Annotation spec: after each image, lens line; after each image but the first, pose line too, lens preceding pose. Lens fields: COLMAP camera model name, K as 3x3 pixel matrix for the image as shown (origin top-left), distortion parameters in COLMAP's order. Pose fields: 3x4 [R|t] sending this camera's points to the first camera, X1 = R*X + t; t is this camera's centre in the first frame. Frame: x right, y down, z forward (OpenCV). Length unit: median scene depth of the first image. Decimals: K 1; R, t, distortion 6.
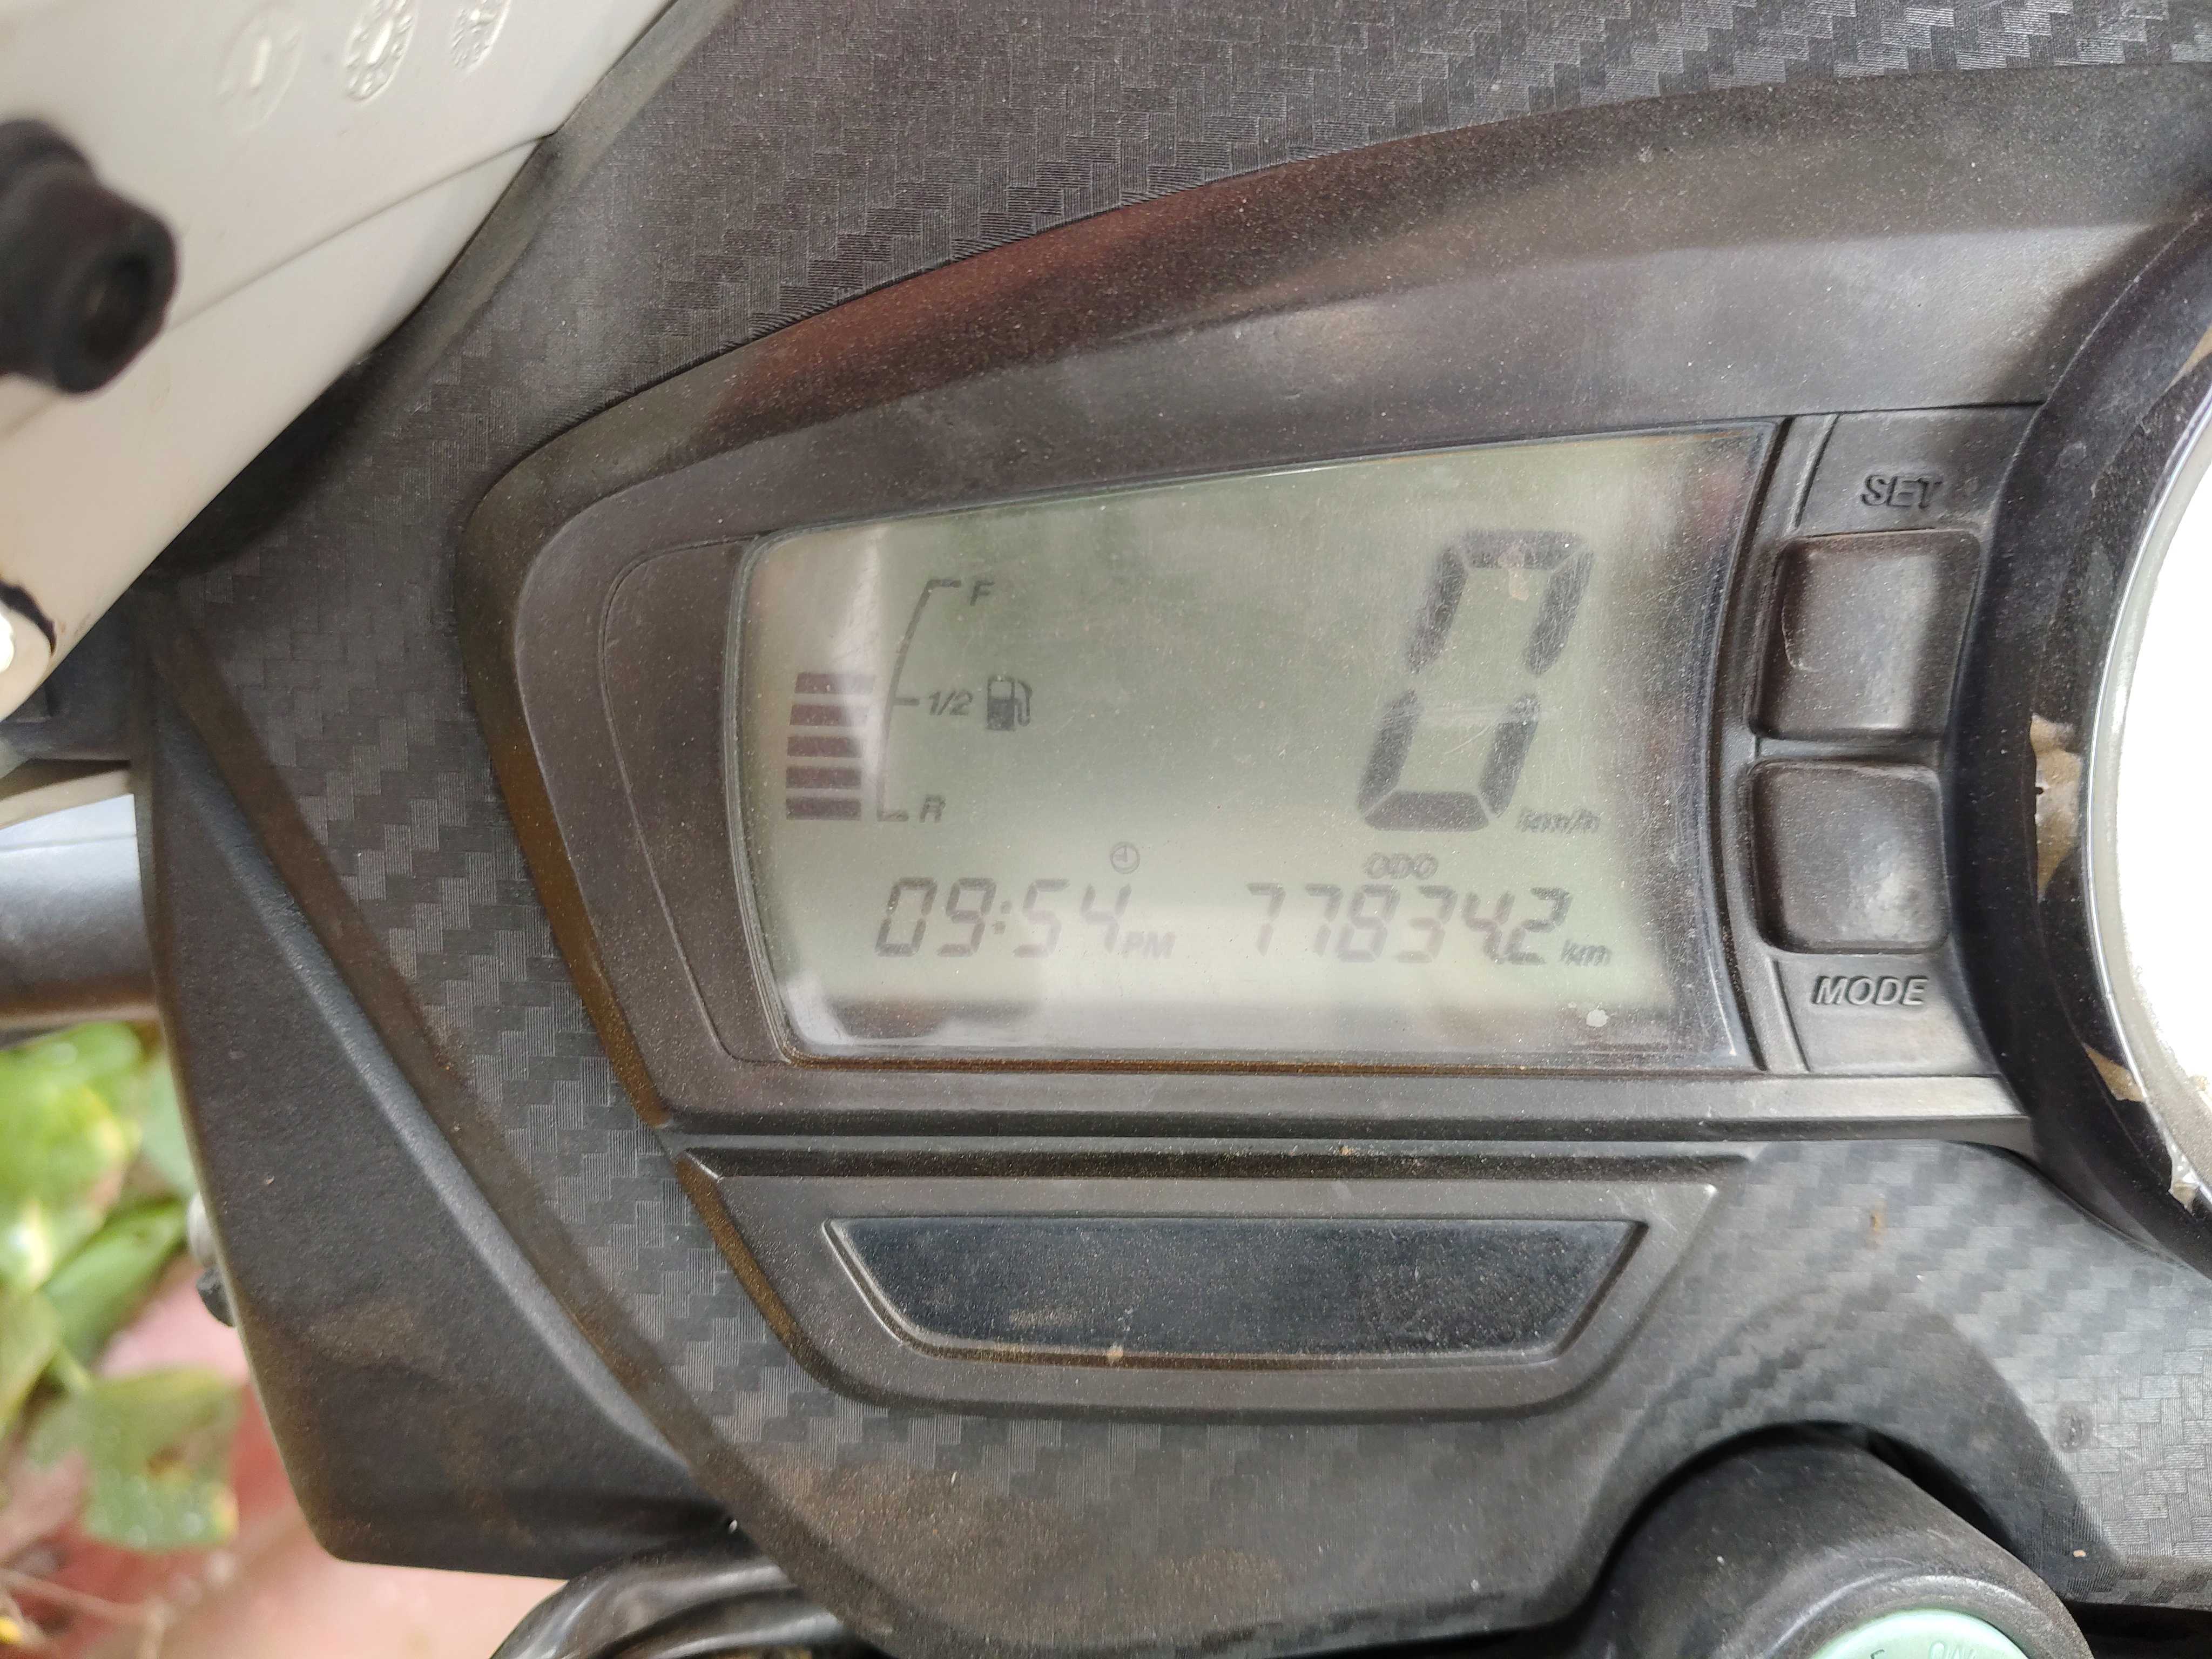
lens RADIAL K [[1800.6, 0, 1100.4], [0, 1800.6, 840.1], [0, 0, 1]] dist [-0.054596, -0.028617]
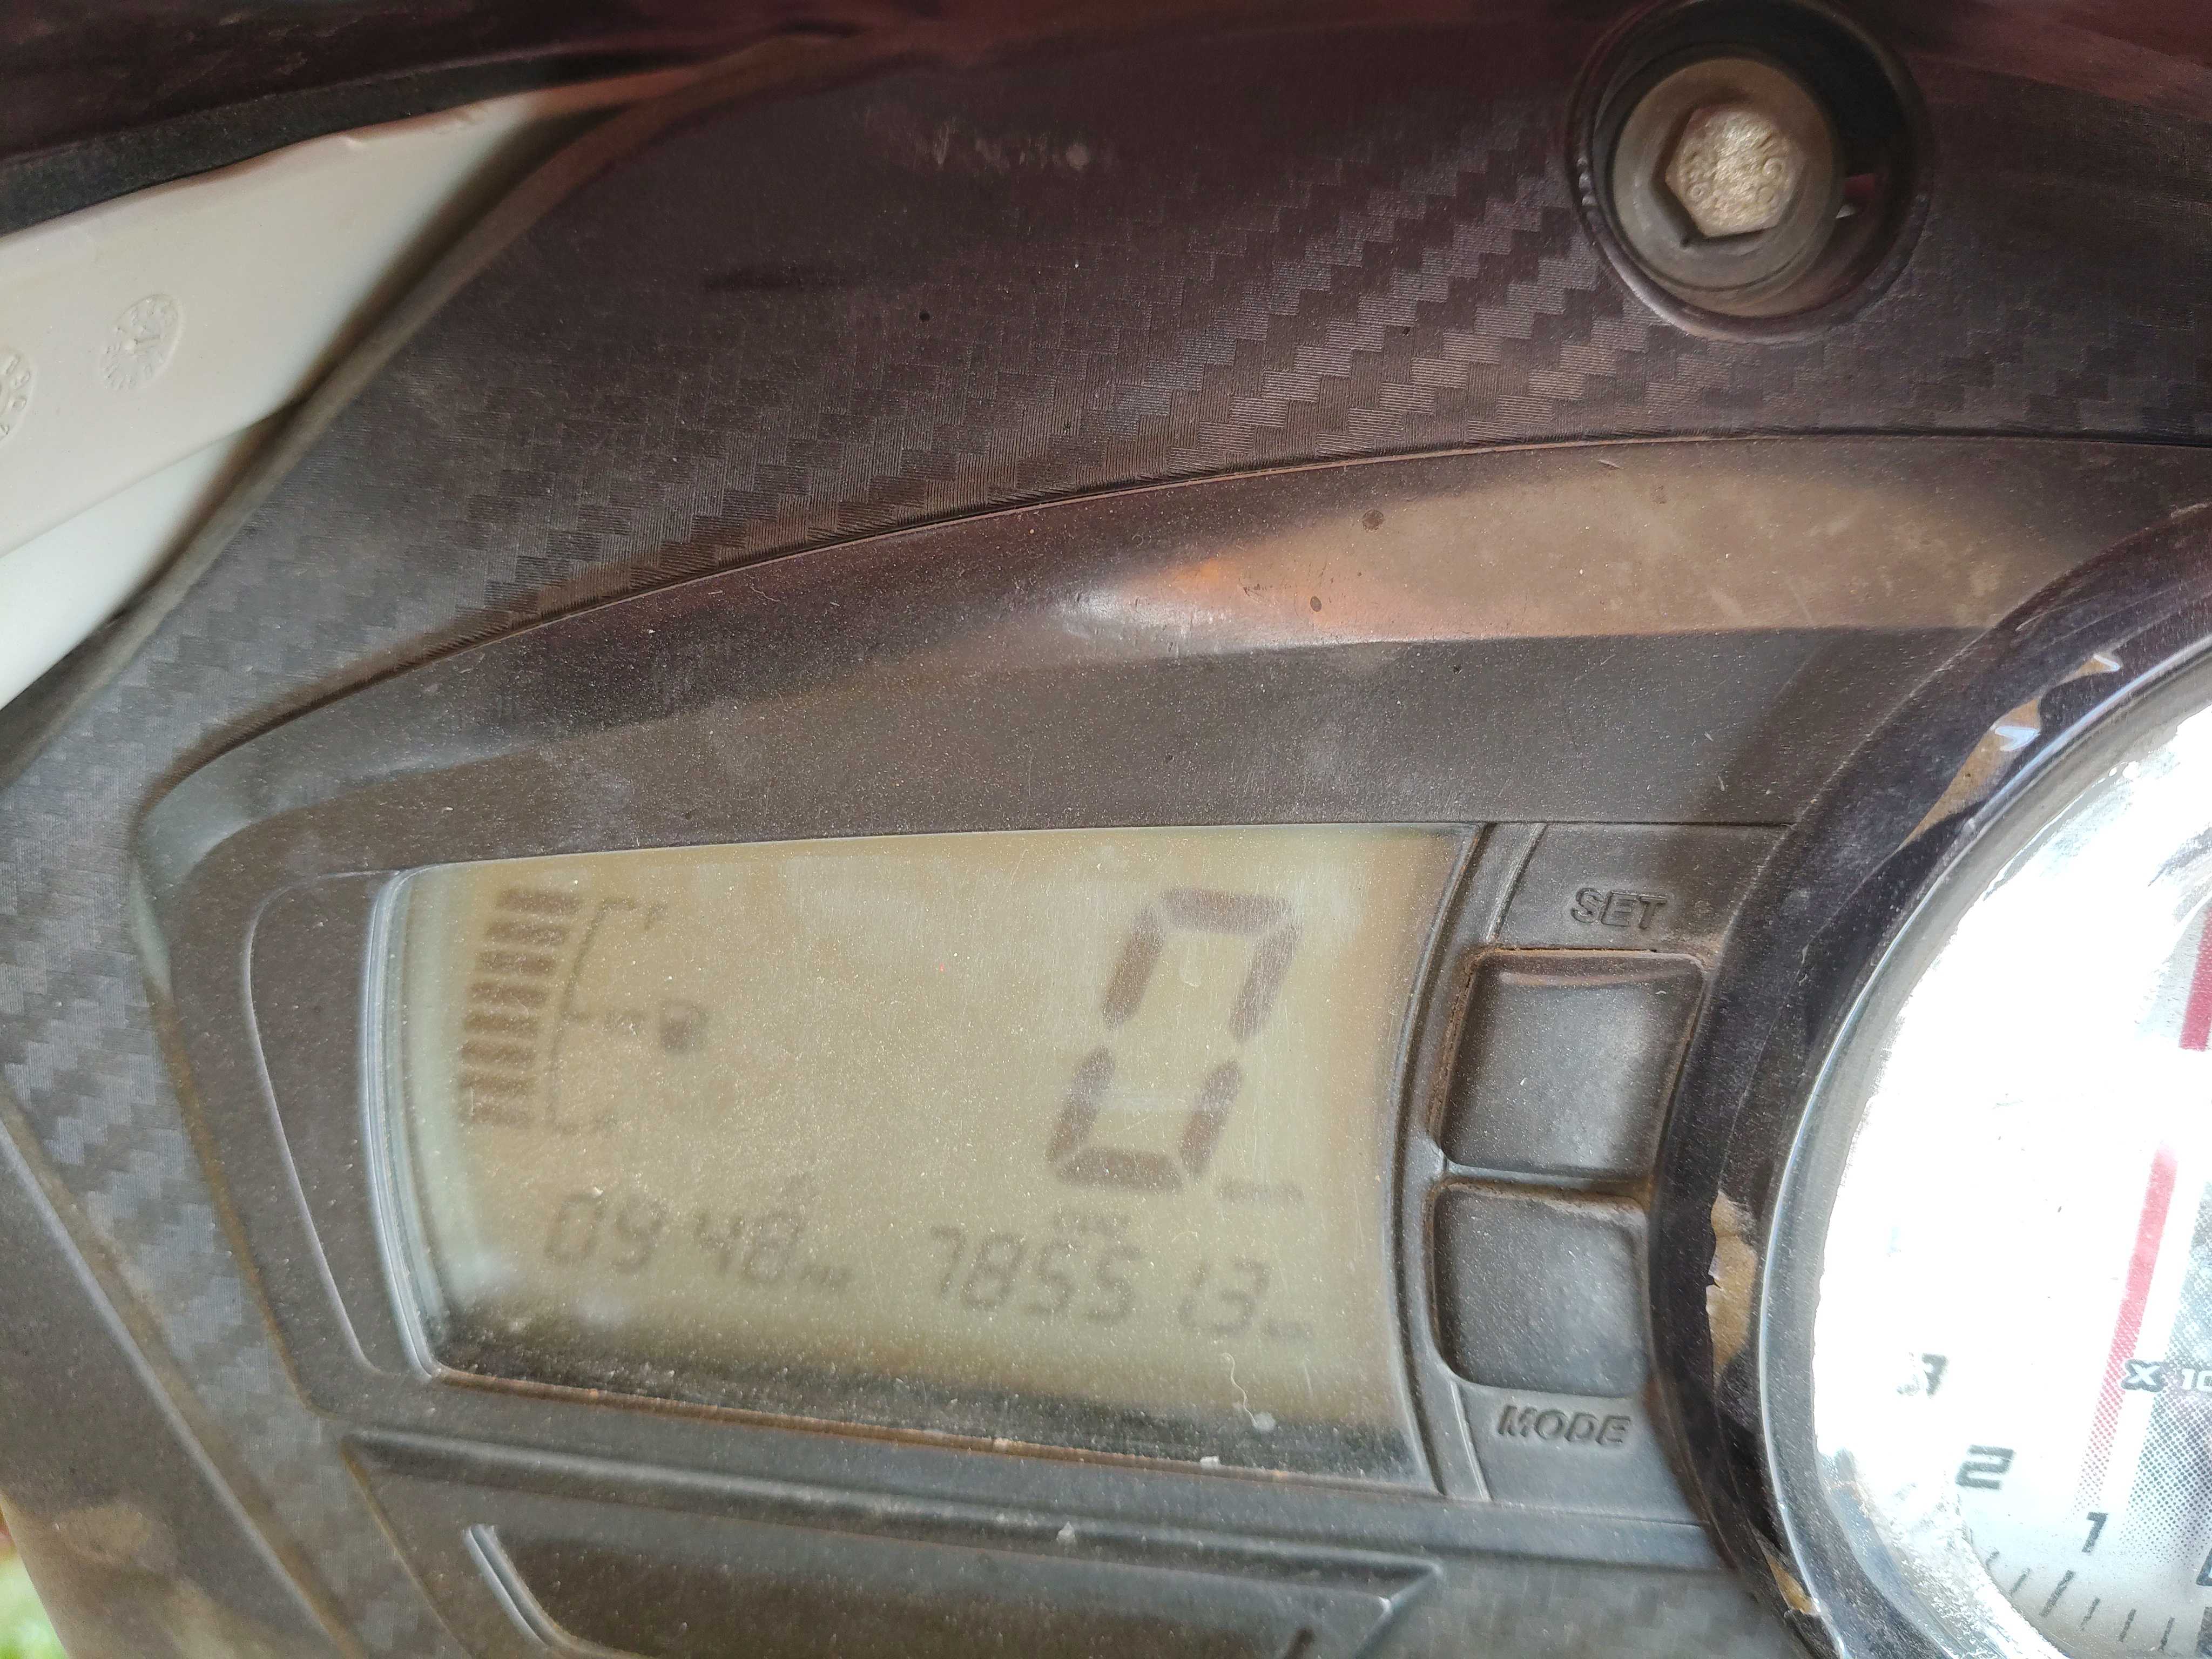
lens RADIAL K [[1800.6, 0, 1119.6], [0, 1800.6, 807.5], [0, 0, 1]] dist [-0.054596, -0.028617]
pose [[0.990958, 0.078971, -0.108466, 0.277581], [-0.077714, 0.996851, 0.015775, -0.228490], [0.109370, -0.007203, 0.993975, 0.065003]]
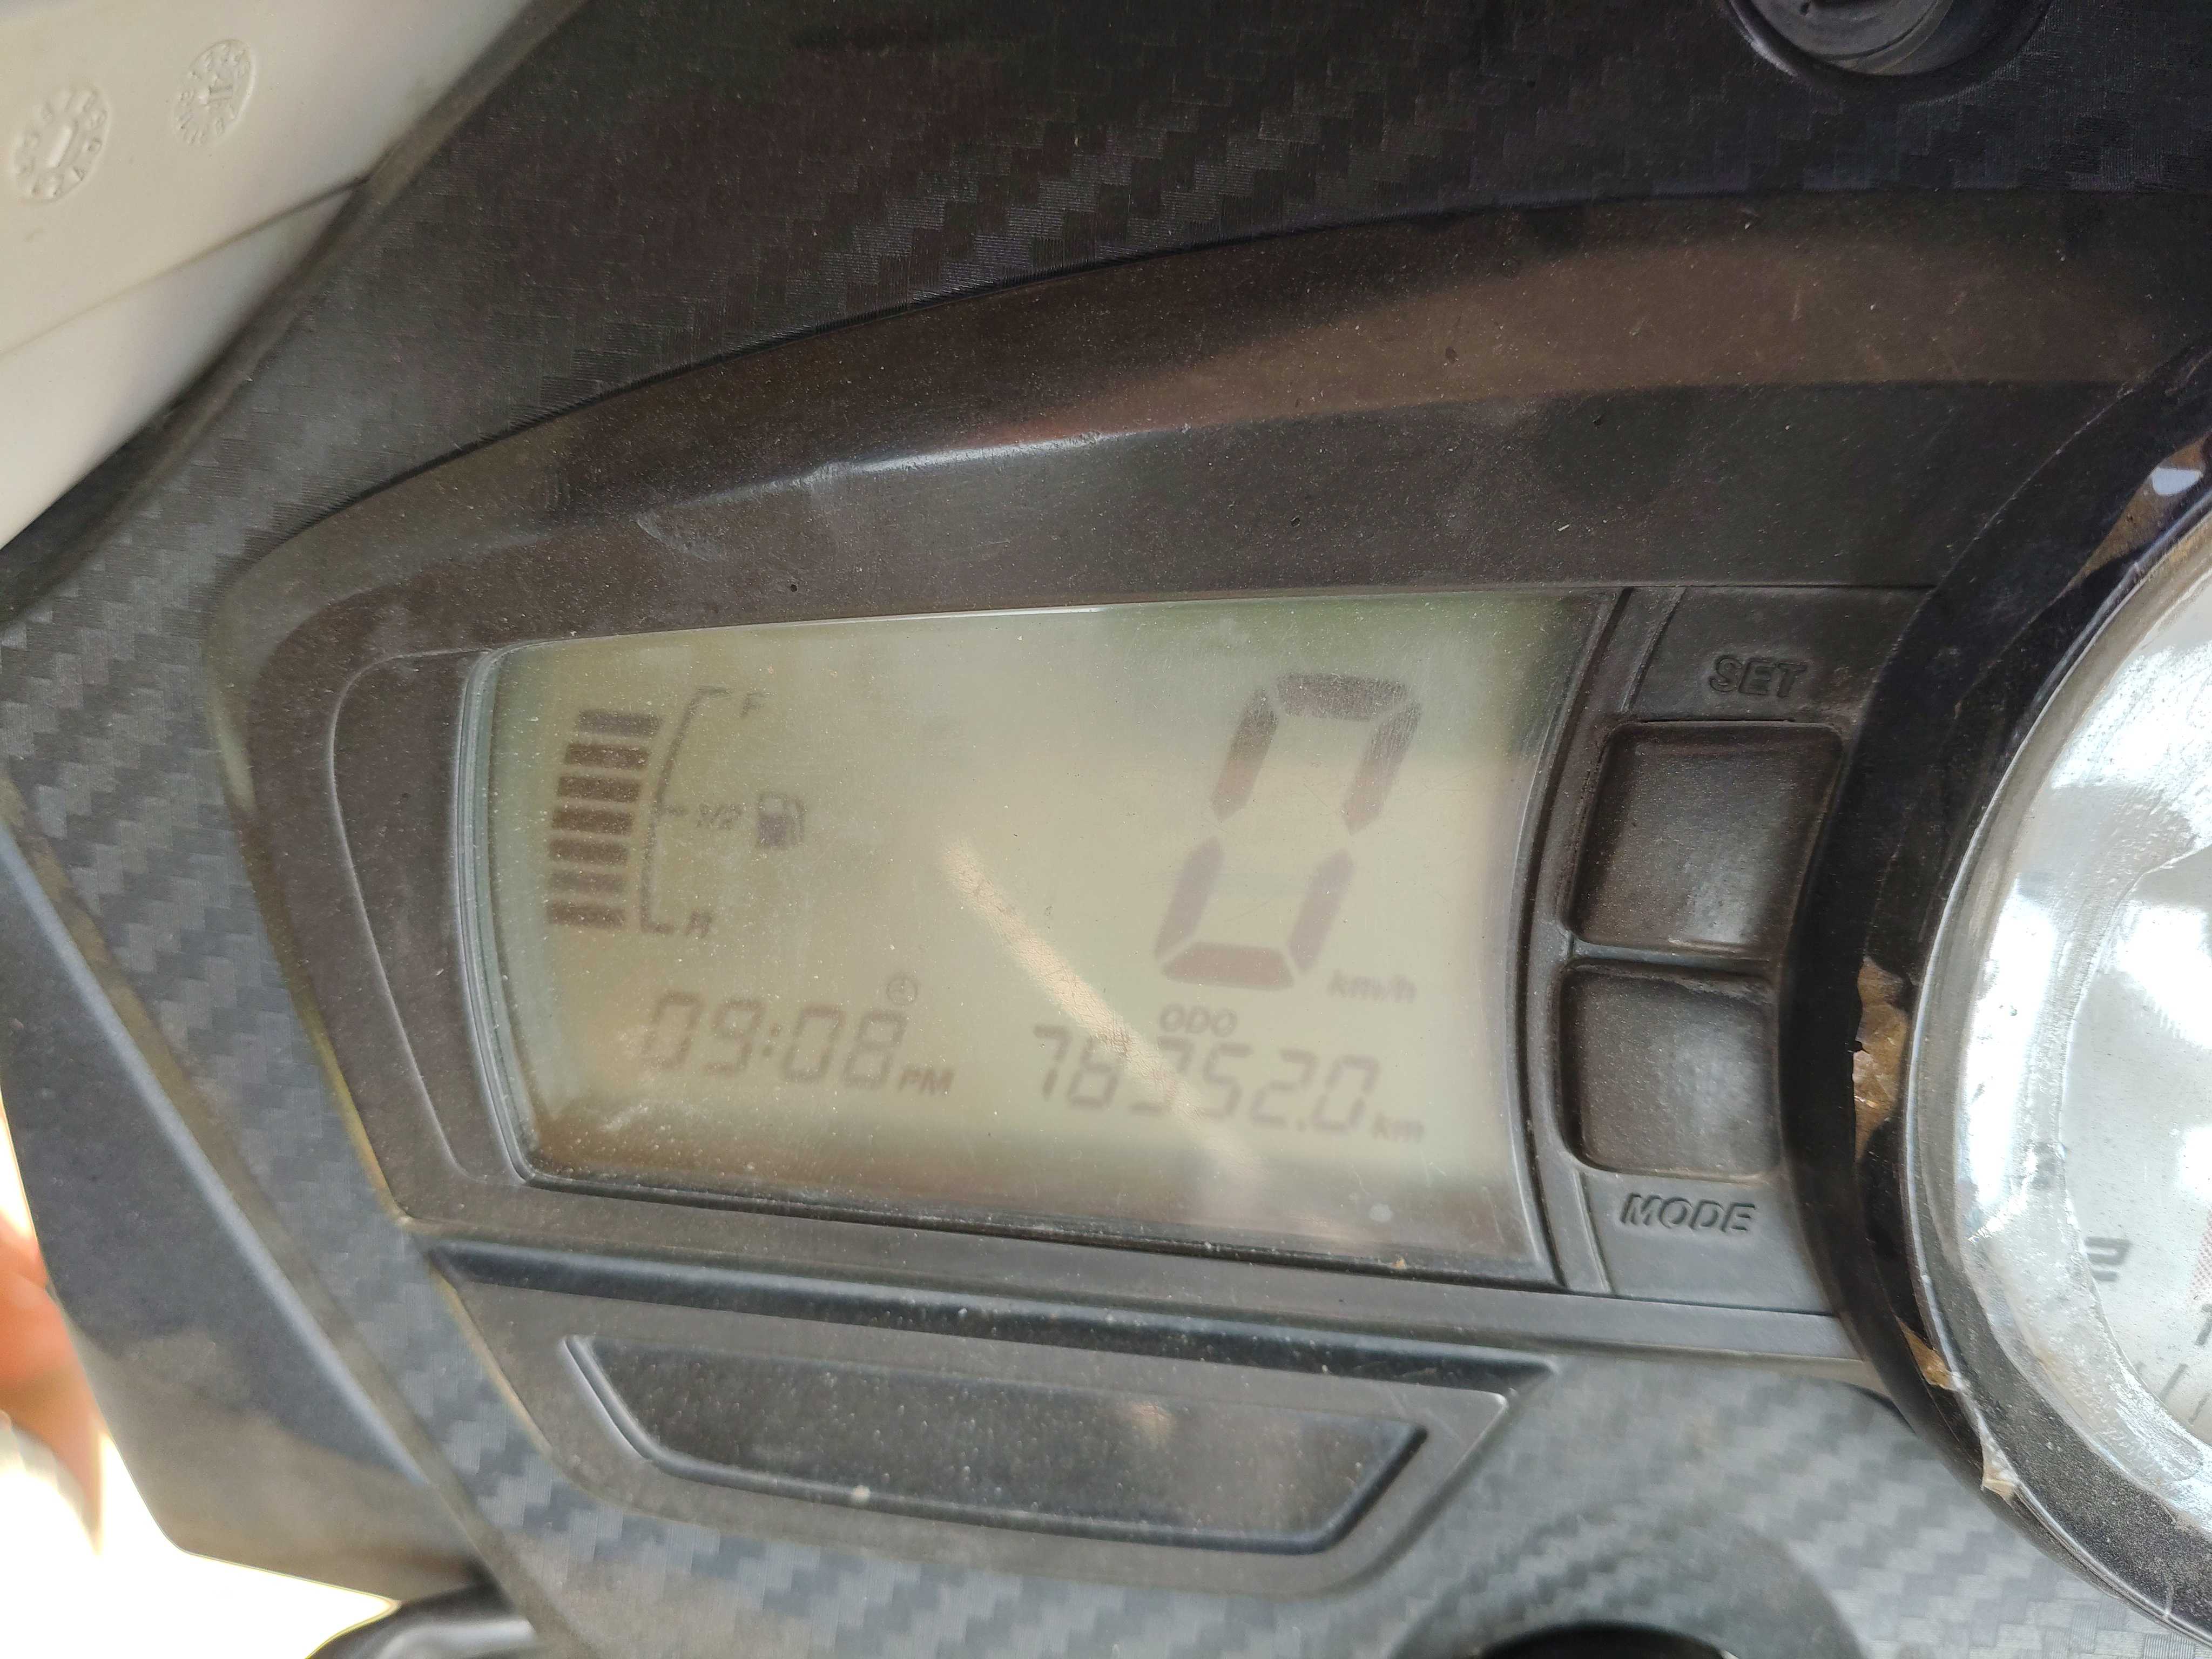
lens RADIAL K [[1800.6, 0, 1121.5], [0, 1800.6, 816.5], [0, 0, 1]] dist [-0.054596, -0.028617]
pose [[0.992487, 0.077760, -0.094462, 0.215401], [-0.071967, 0.995399, 0.063254, -0.151780], [0.098946, -0.055981, 0.993517, 0.082646]]
